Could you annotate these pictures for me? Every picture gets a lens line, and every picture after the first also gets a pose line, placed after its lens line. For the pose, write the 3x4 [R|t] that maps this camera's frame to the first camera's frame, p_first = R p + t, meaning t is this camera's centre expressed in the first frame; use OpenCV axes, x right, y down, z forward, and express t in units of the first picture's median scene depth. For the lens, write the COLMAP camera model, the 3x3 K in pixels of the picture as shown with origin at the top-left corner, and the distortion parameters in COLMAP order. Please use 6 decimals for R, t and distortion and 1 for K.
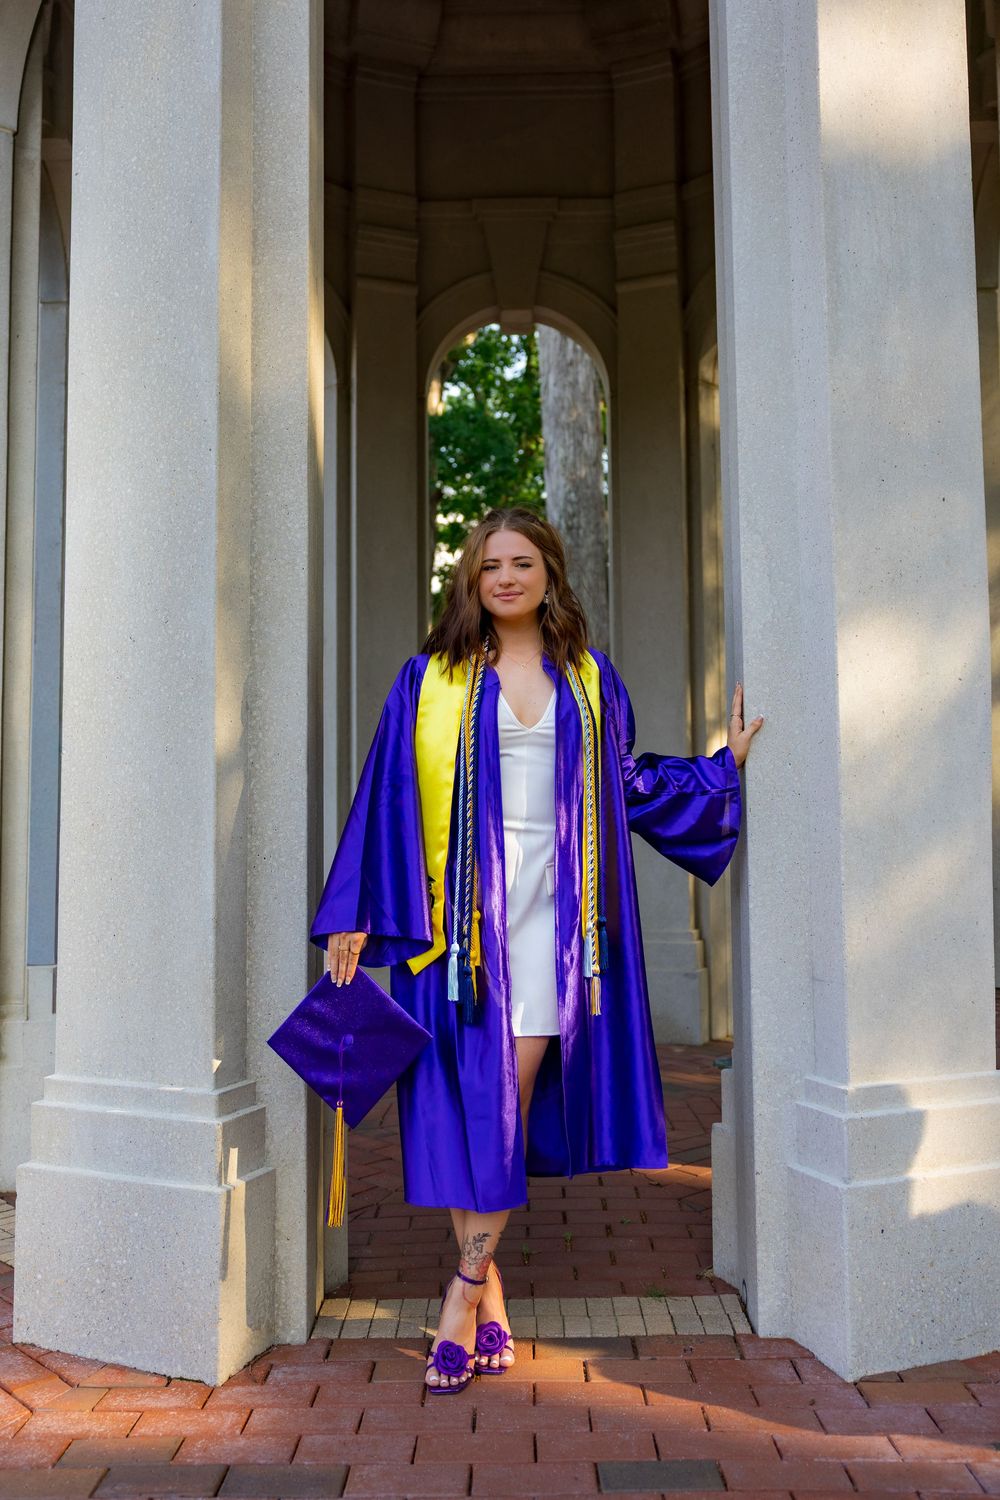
lens RADIAL K [[1543.0, 0, 498.6], [0, 1543.0, 703.2], [0, 0, 1]] dist [0.017039, 0.020219]
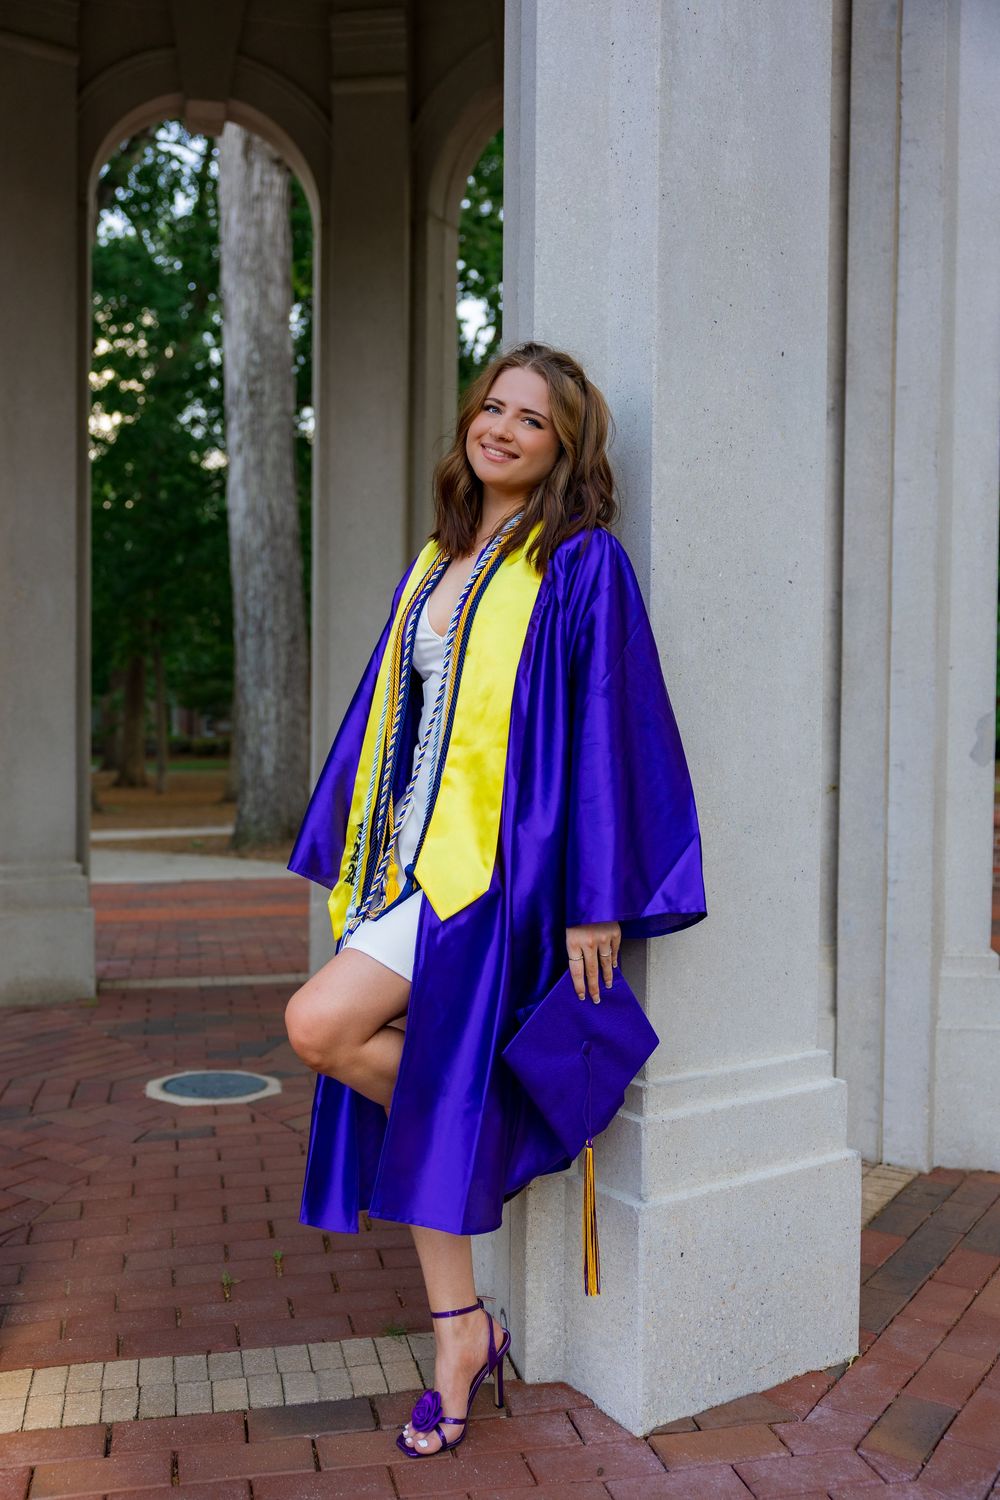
lens RADIAL K [[1477.4, 0, 500.9], [0, 1477.4, 766.3], [0, 0, 1]] dist [-0.003813, 0.017741]
pose [[0.969667, 0.010626, 0.244197, -0.036356], [-0.037241, 0.993813, 0.104633, 0.005141], [-0.241575, -0.110554, 0.964064, 0.276636]]
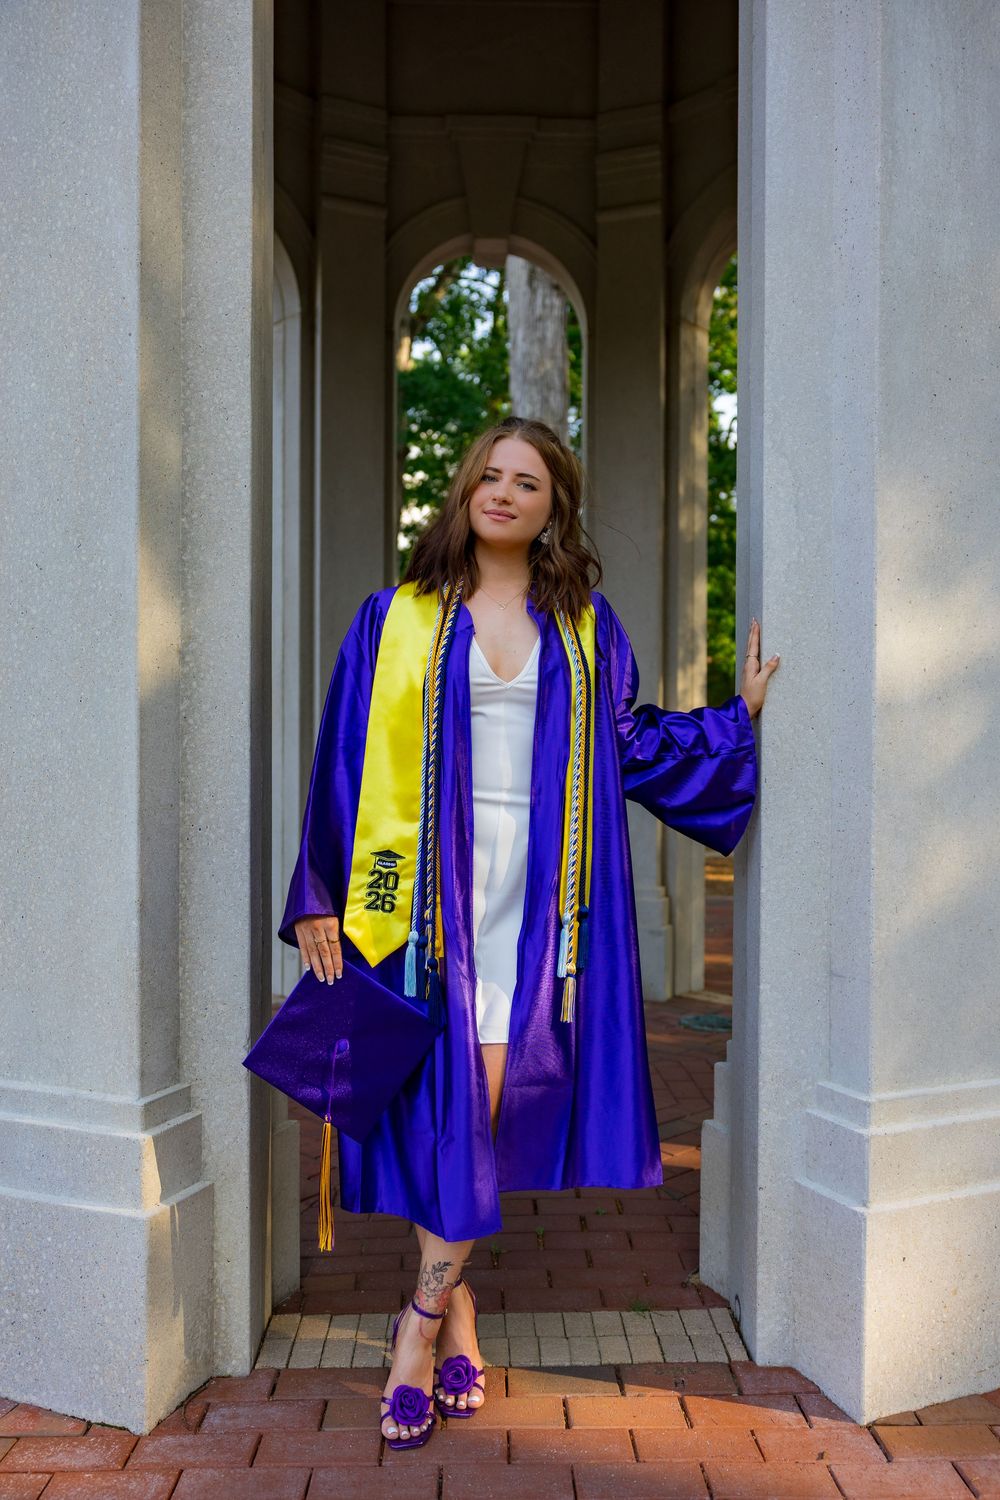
lens RADIAL K [[1259.0, 0, 508.4], [0, 1259.0, 783.4], [0, 0, 1]] dist [-0.005966, 0.009858]
pose [[0.998876, 0.013286, 0.045505, -0.013052], [-0.017670, 0.995094, 0.097344, 0.004434], [-0.043988, -0.098038, 0.994210, 0.300131]]
